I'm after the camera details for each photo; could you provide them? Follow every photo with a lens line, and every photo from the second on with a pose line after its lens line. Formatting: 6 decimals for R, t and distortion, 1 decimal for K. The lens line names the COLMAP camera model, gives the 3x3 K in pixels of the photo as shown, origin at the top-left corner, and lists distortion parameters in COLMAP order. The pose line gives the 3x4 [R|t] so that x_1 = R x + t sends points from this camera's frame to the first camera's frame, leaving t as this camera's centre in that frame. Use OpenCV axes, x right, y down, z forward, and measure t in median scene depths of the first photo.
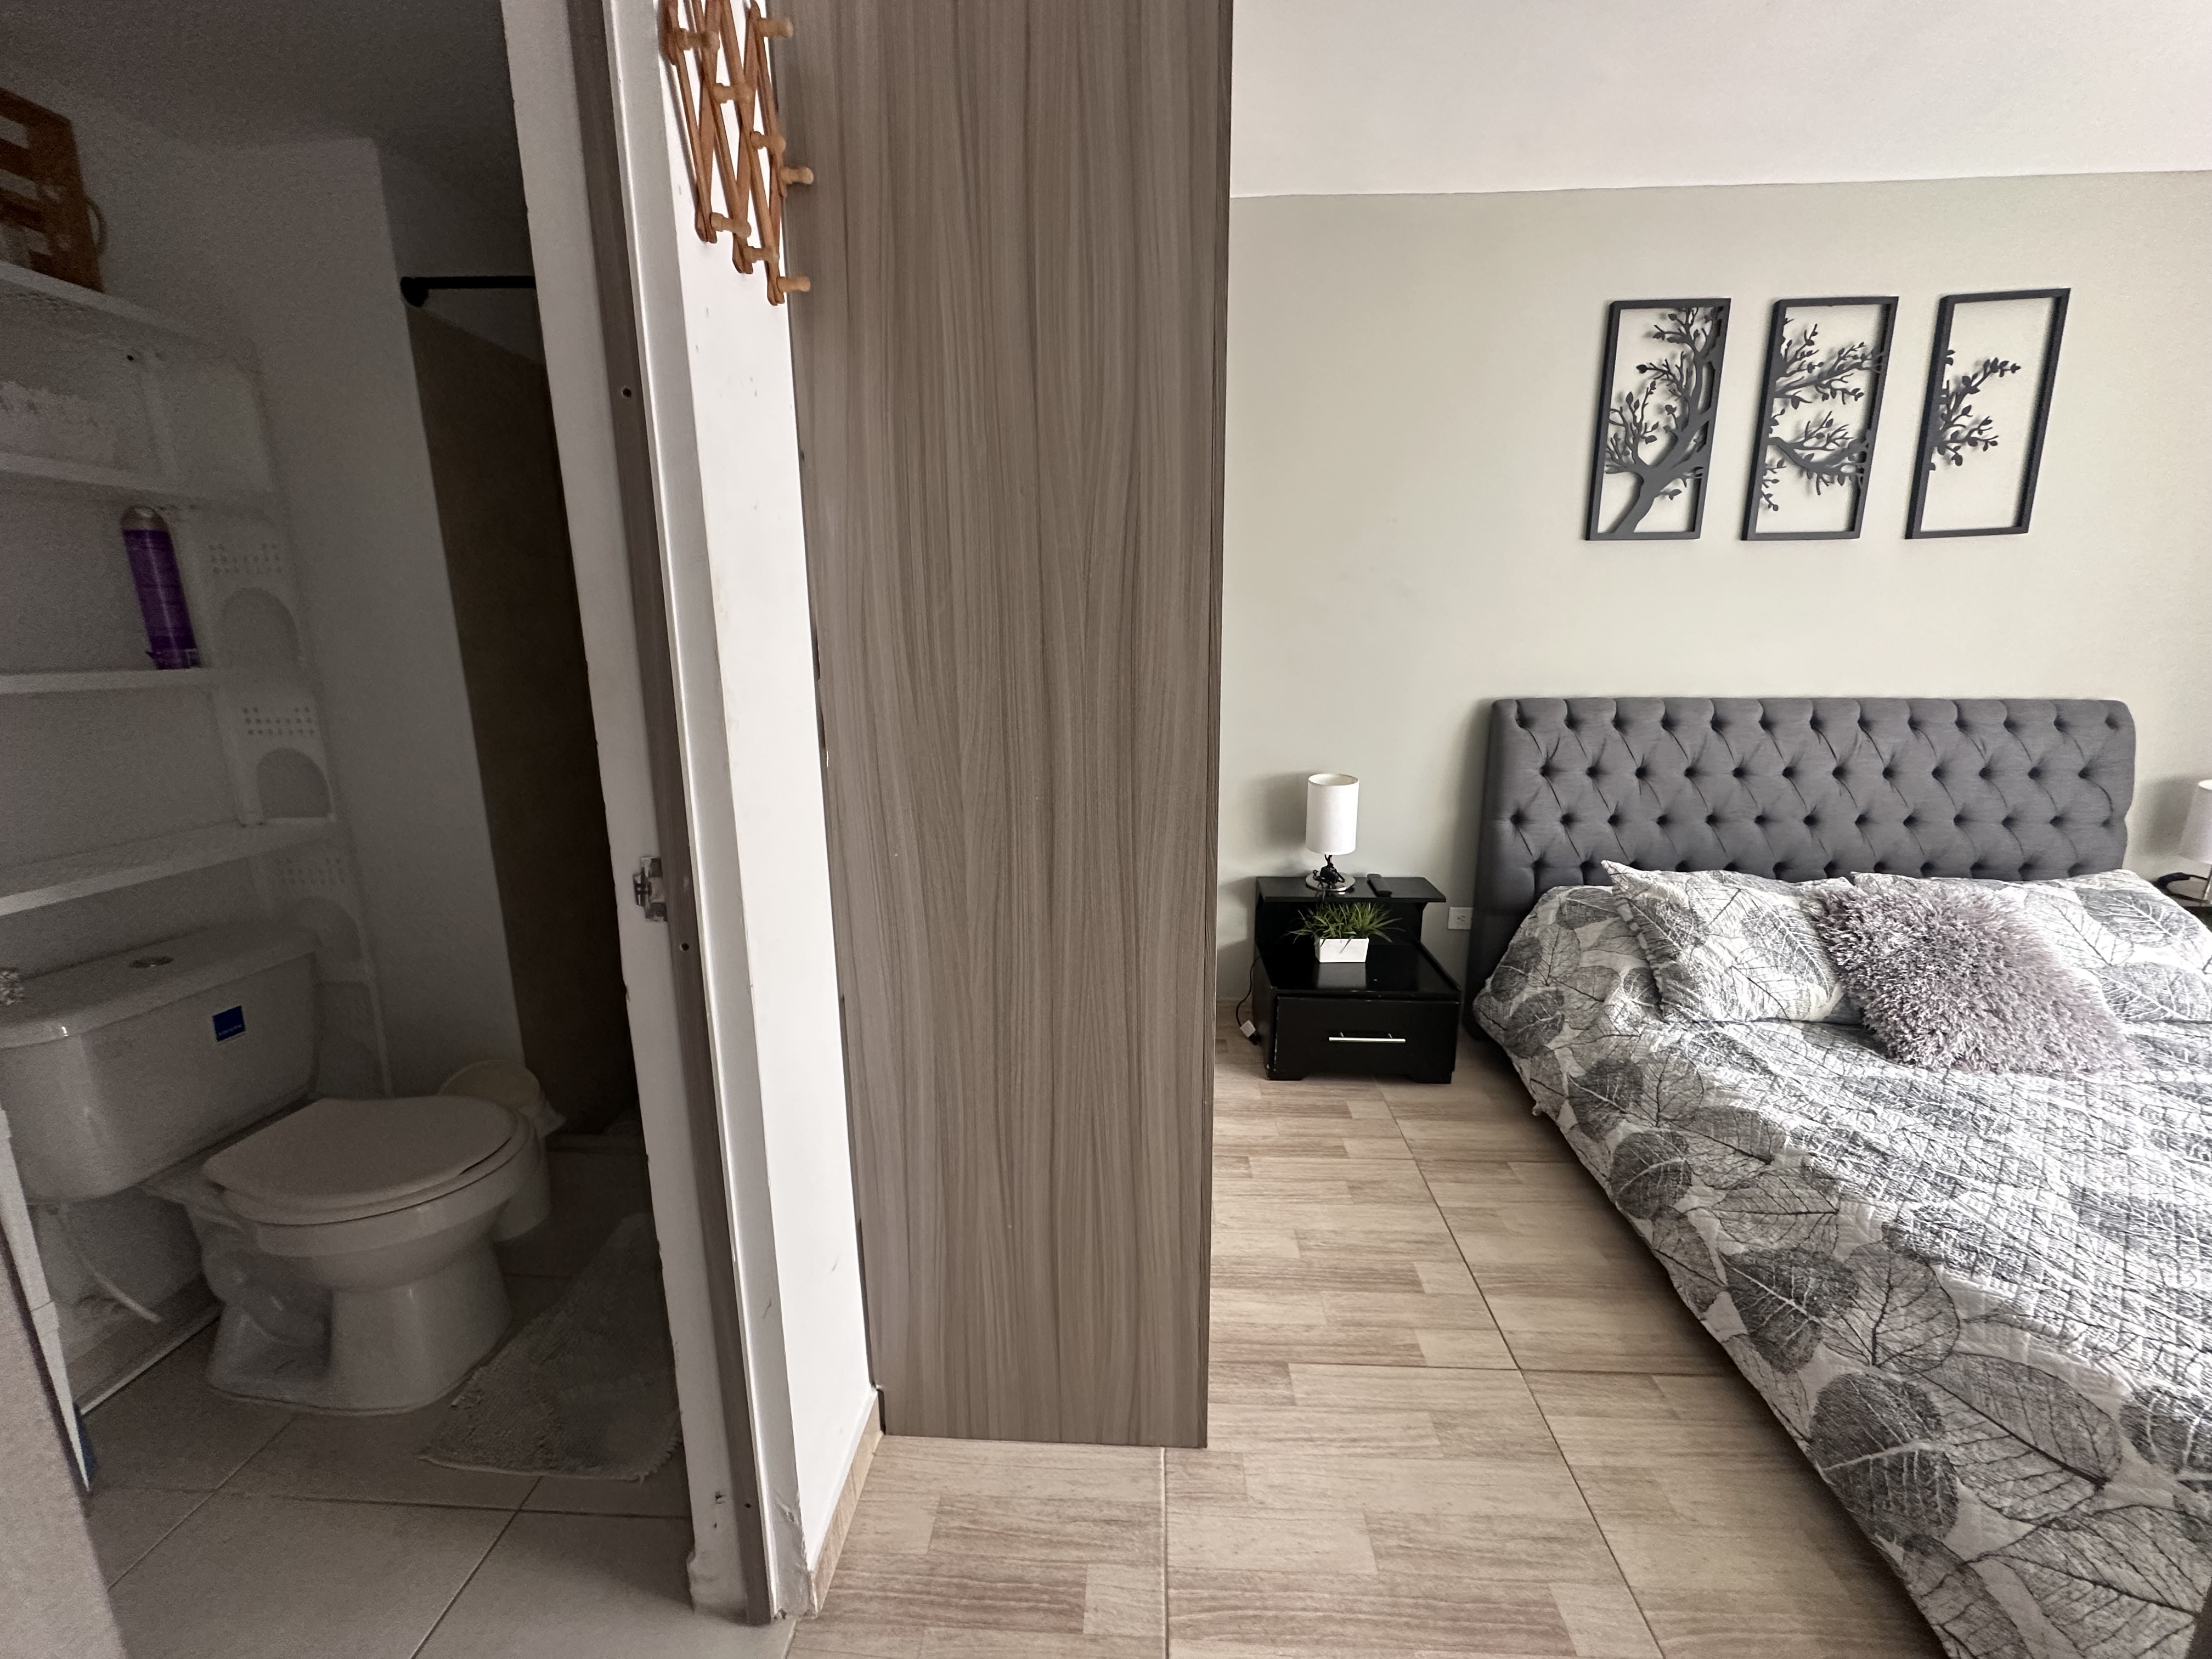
lens RADIAL K [[881.7, 0, 1106.9], [0, 881.7, 826.0], [0, 0, 1]] dist [-0.003298, 0.000733]
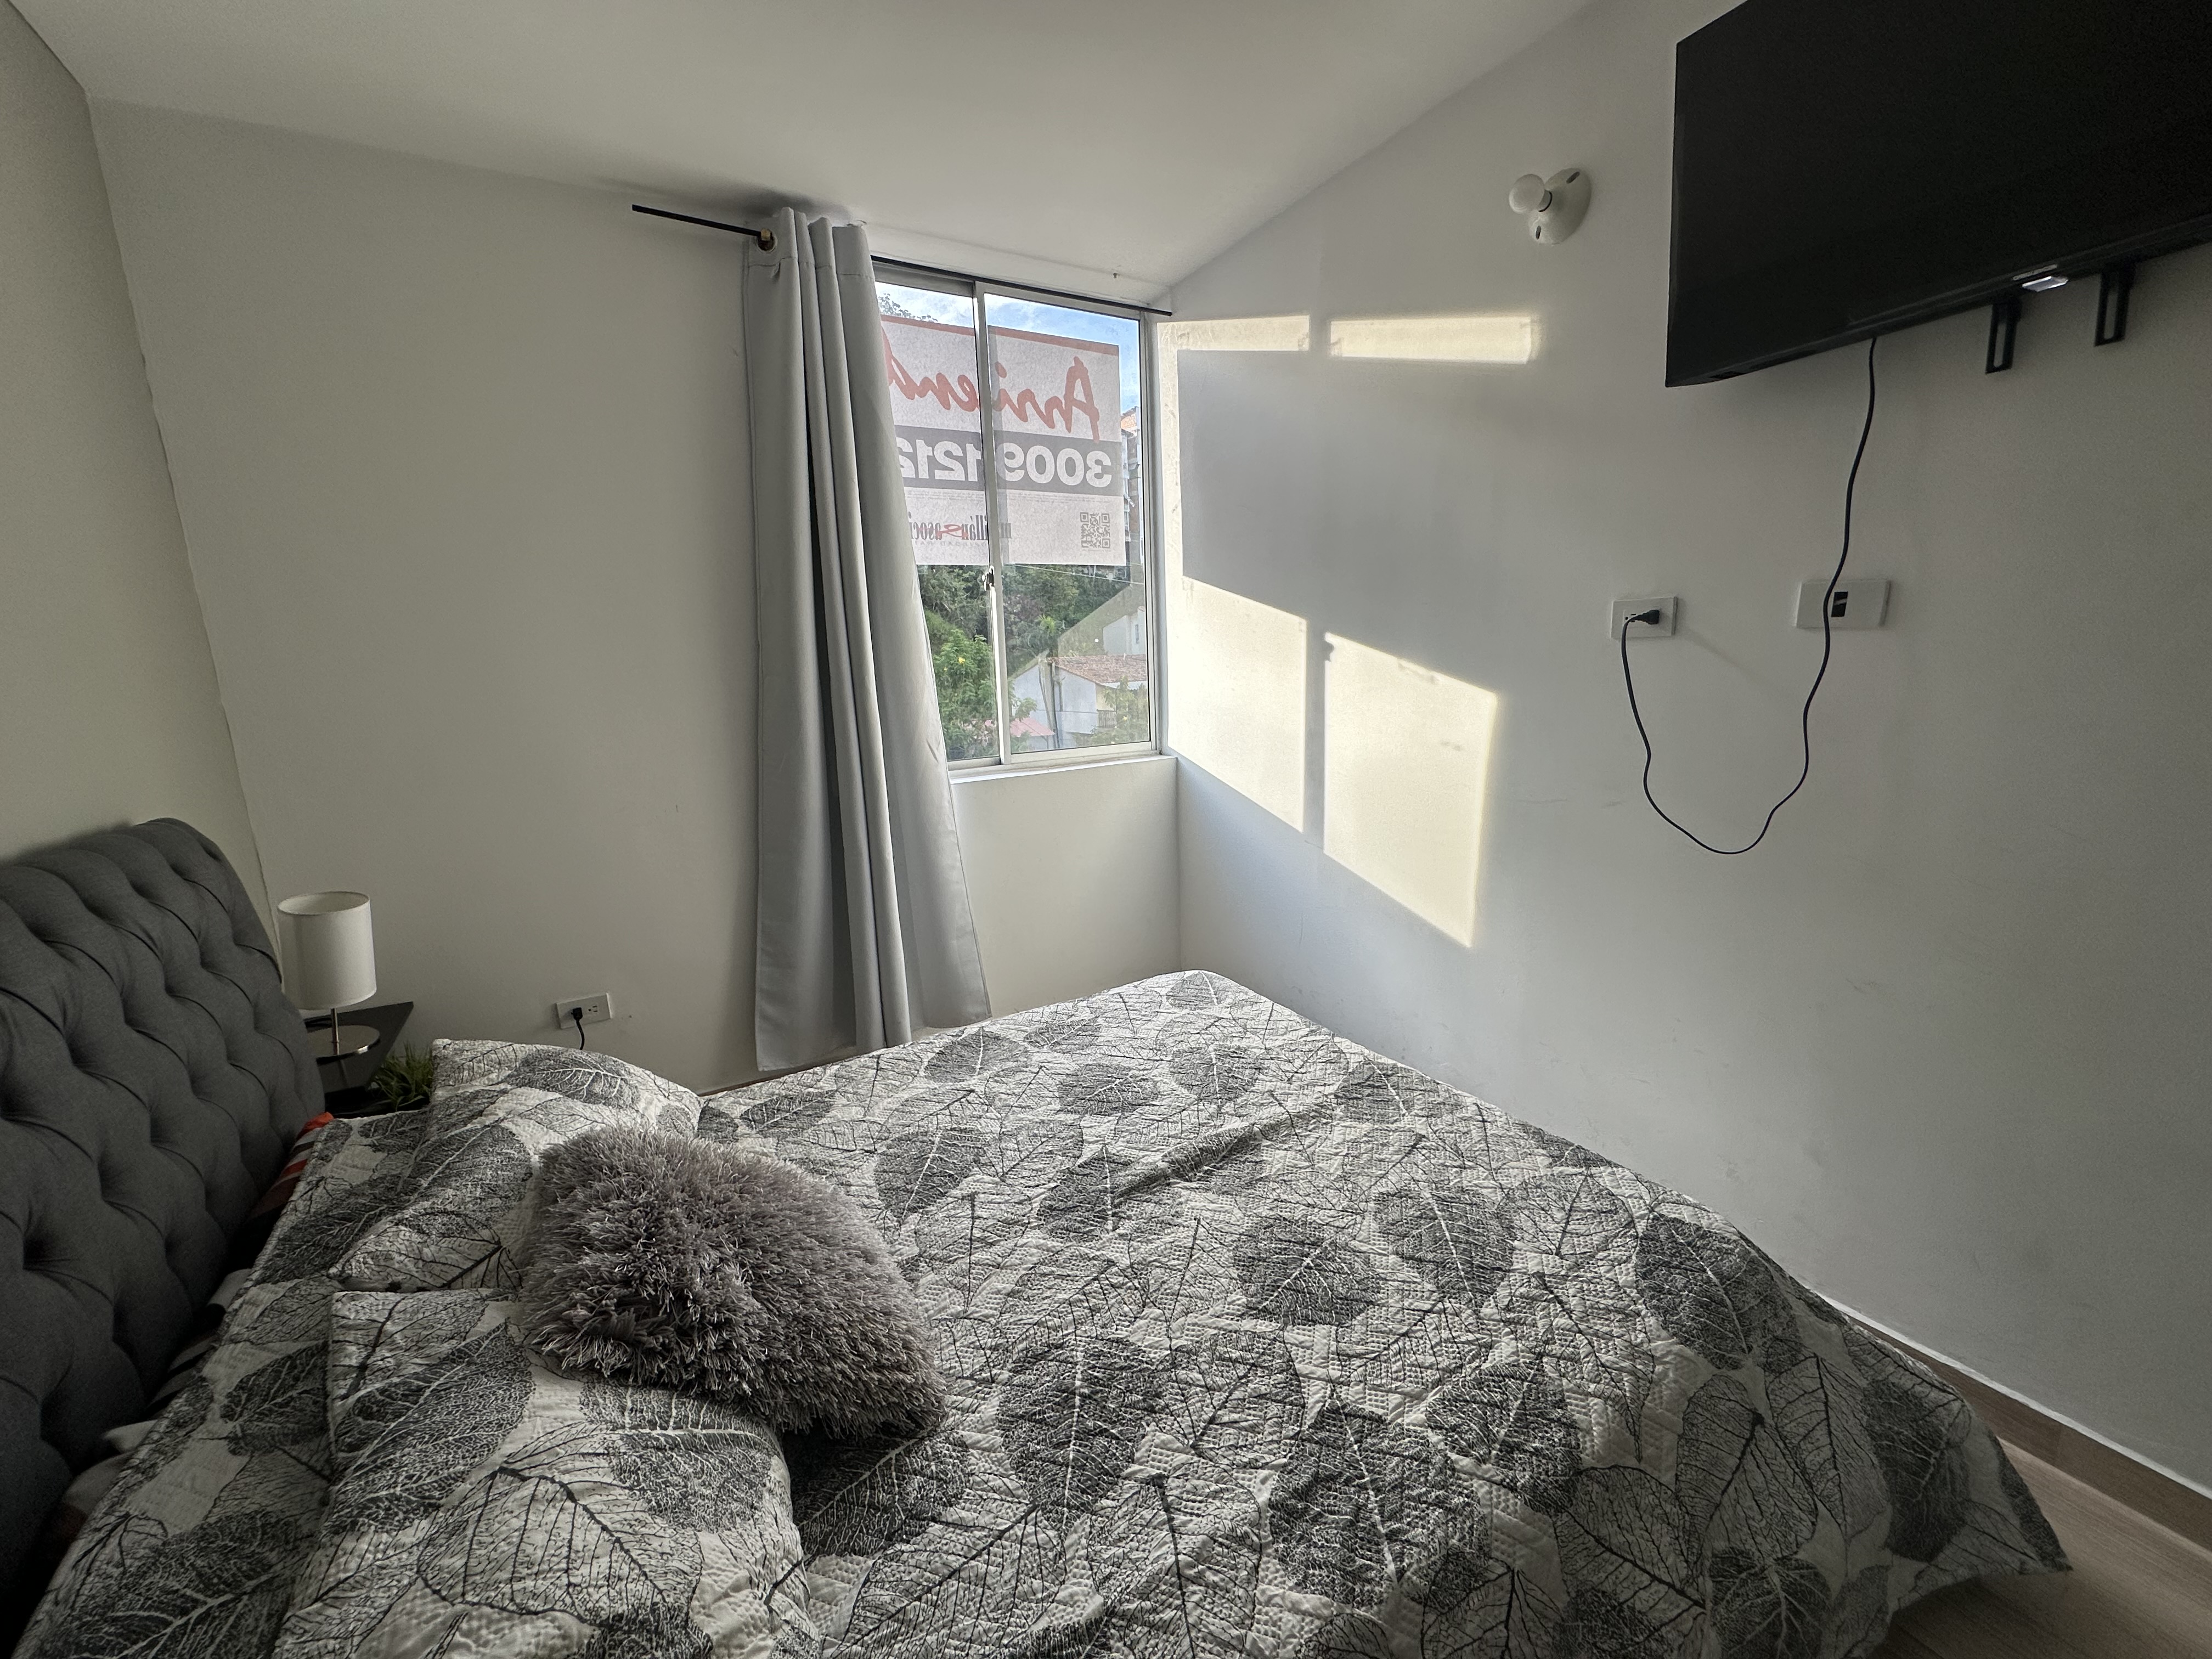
lens RADIAL K [[881.7, 0, 1106.9], [0, 881.7, 826.0], [0, 0, 1]] dist [-0.003298, 0.000733]
pose [[-0.541642, -0.137947, 0.829213, 0.373740], [0.220820, 0.928450, 0.298696, -0.212903], [-0.811087, 0.344894, -0.472426, 0.934817]]
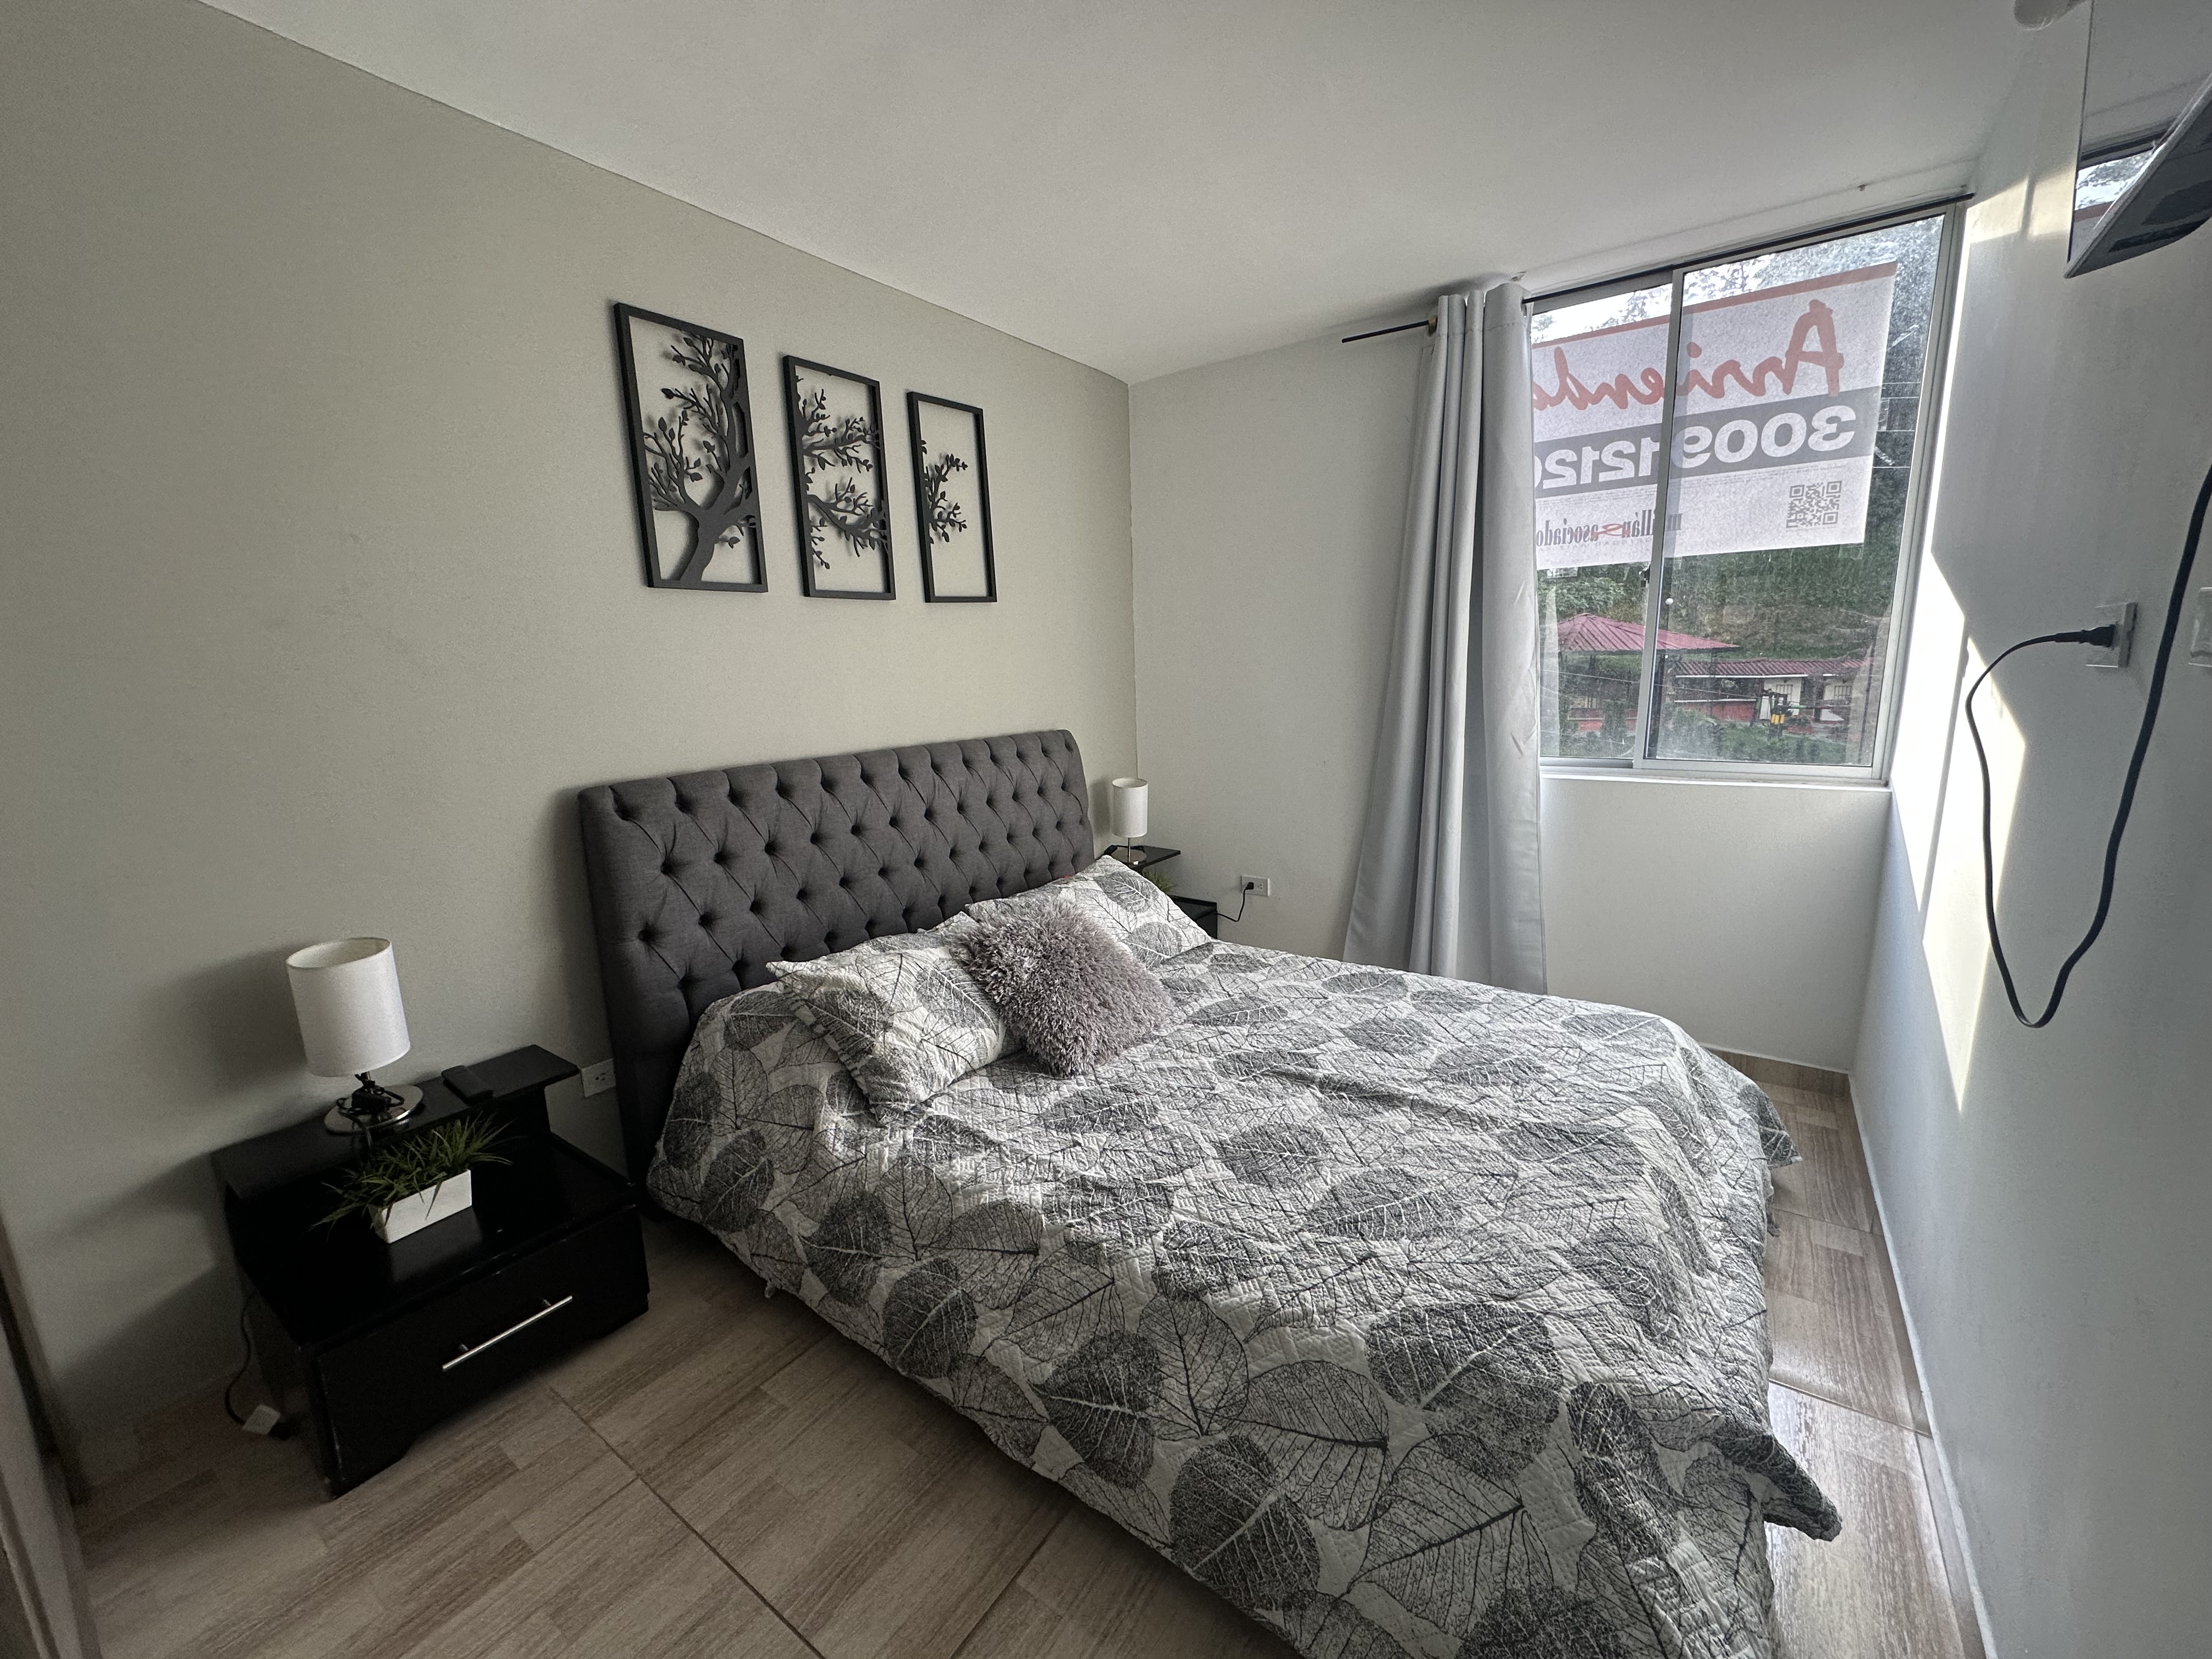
lens RADIAL K [[881.7, 0, 1106.9], [0, 881.7, 826.0], [0, 0, 1]] dist [-0.003298, 0.000733]
pose [[0.540968, -0.165011, 0.824697, 0.070623], [0.208985, 0.976183, 0.058236, -0.078561], [-0.814665, 0.140846, 0.562568, 0.265954]]
